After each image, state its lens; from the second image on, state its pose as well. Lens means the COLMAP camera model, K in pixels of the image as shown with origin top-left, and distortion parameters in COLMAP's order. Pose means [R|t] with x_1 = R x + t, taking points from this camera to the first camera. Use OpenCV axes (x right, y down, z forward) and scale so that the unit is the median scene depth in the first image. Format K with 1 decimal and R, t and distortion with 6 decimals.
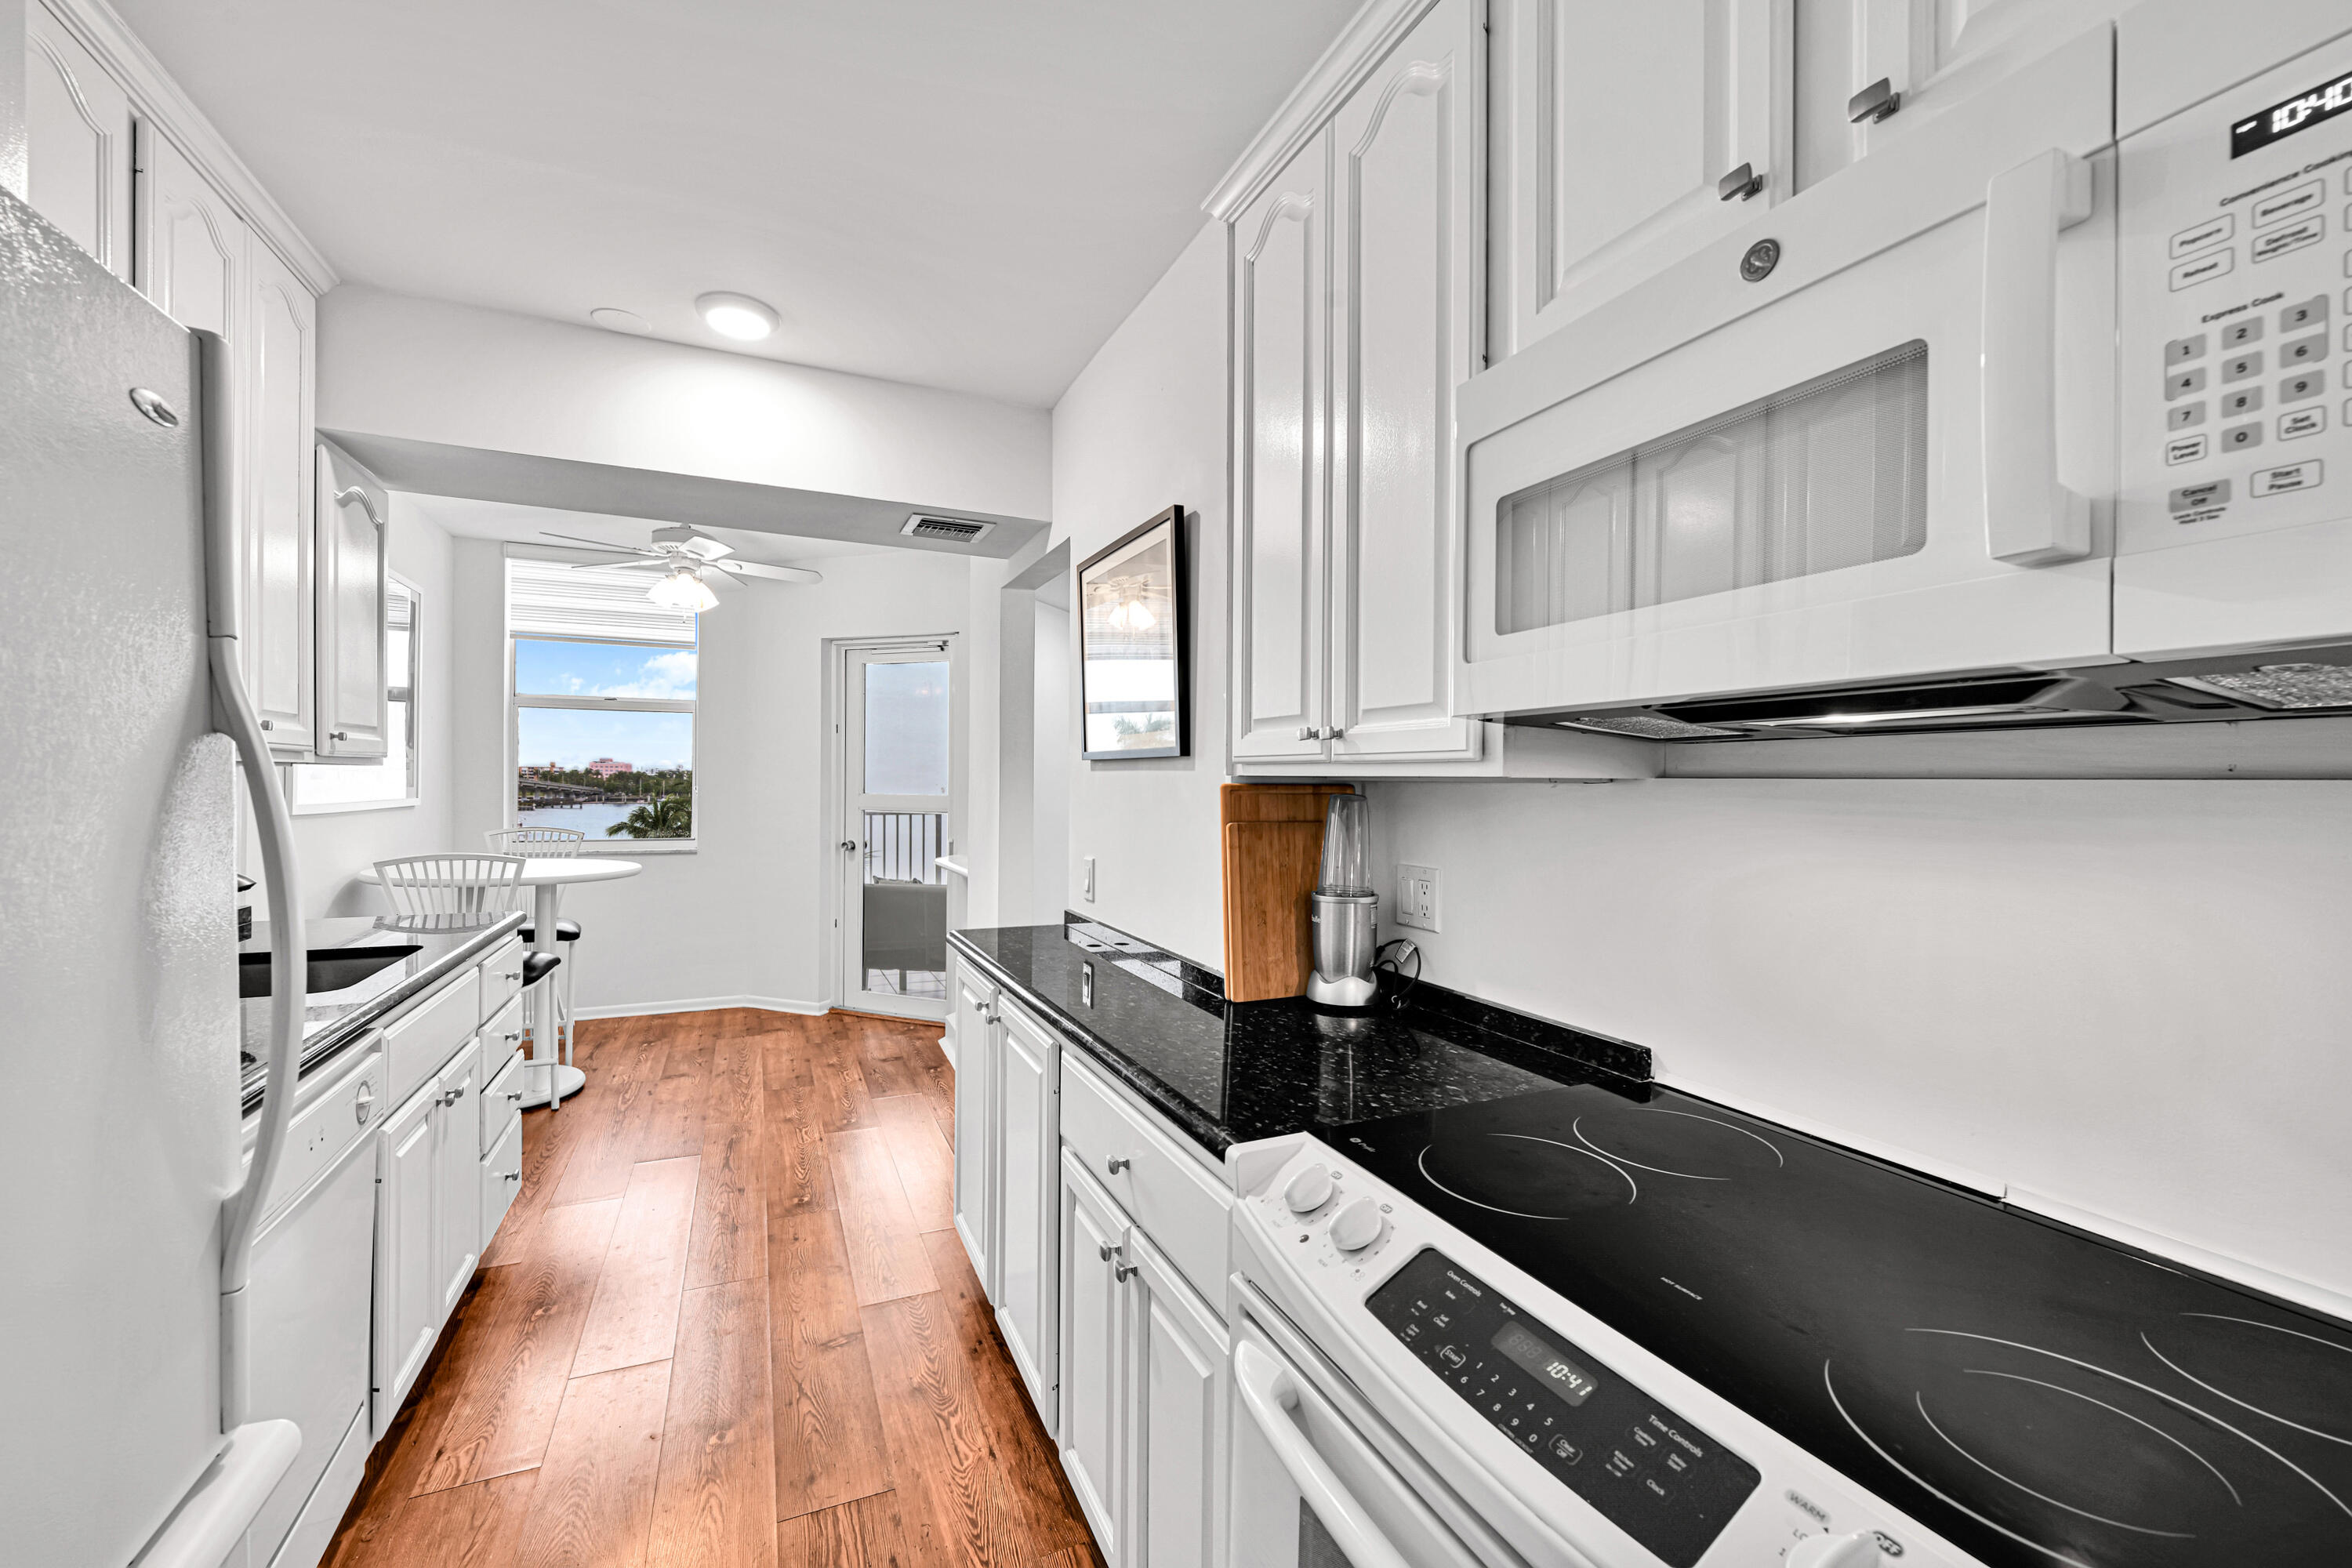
lens RADIAL K [[922.8, 0, 1166.8], [0, 922.8, 787.7], [0, 0, 1]] dist [-0.001023, -0.000084]
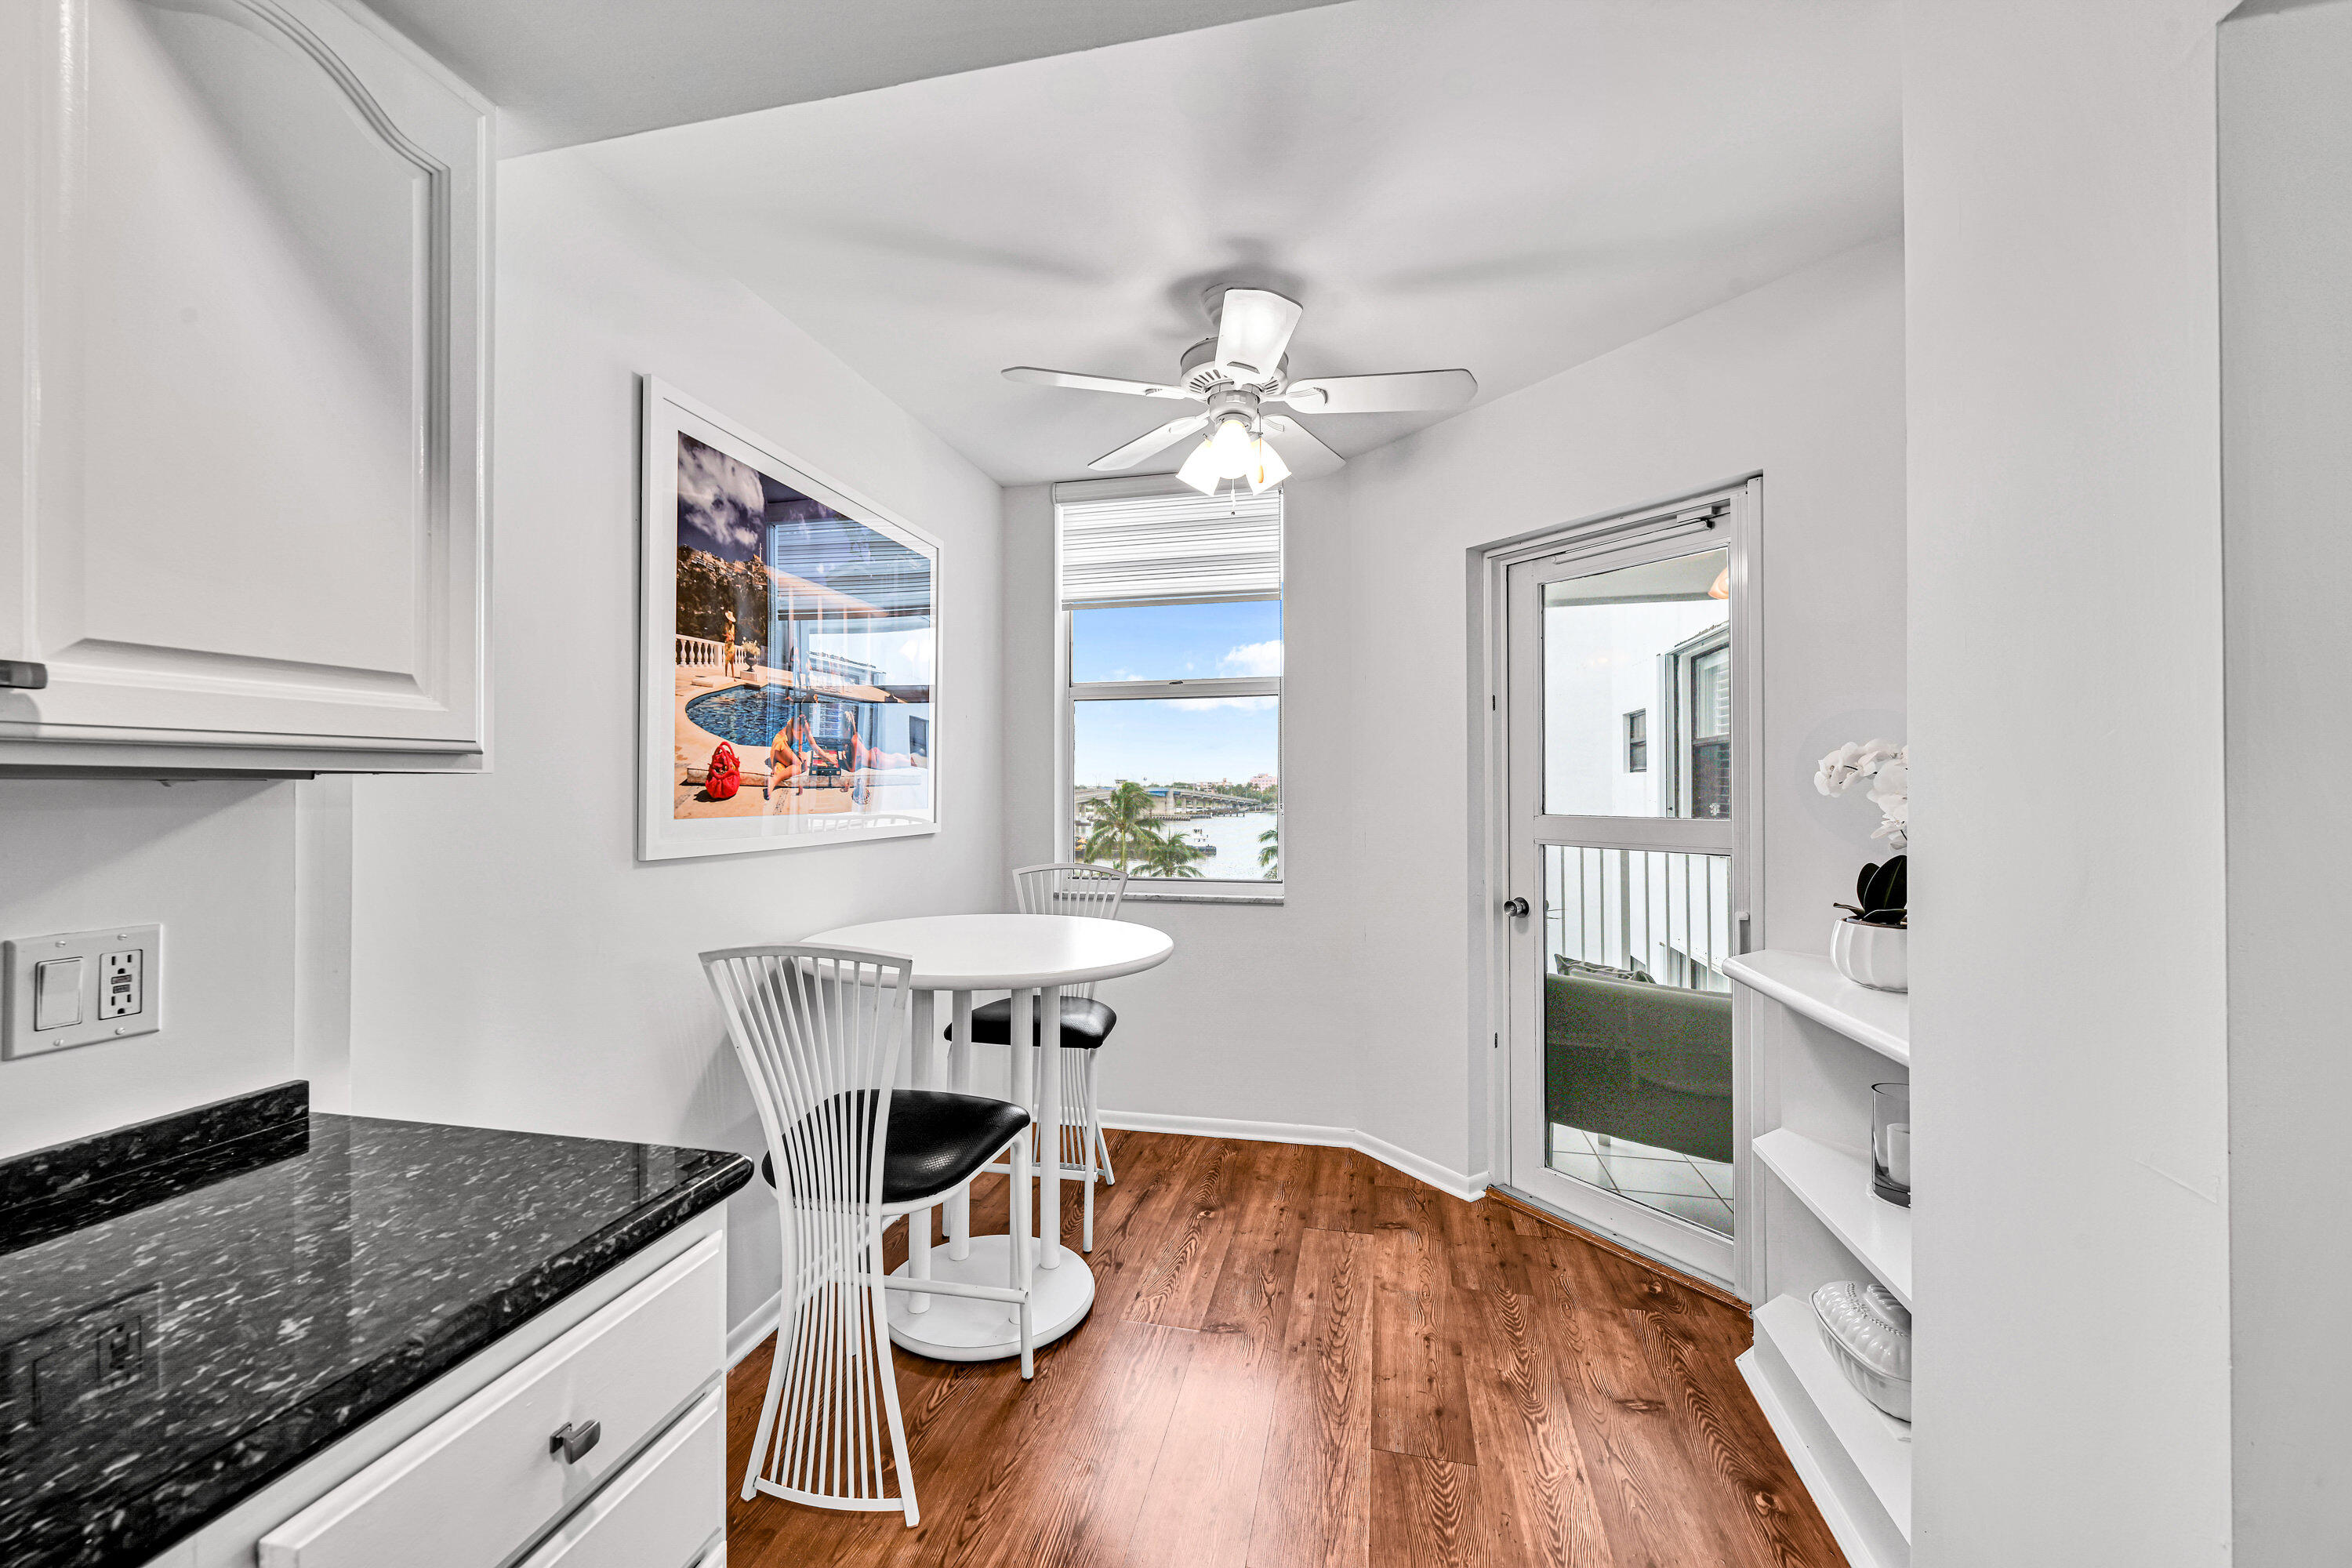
lens RADIAL K [[922.8, 0, 1166.8], [0, 922.8, 787.7], [0, 0, 1]] dist [-0.001023, -0.000084]
pose [[0.795175, -0.013216, -0.606236, -0.183650], [0.006855, 0.999895, -0.012806, -0.004934], [0.606342, 0.006028, 0.795181, 0.447279]]
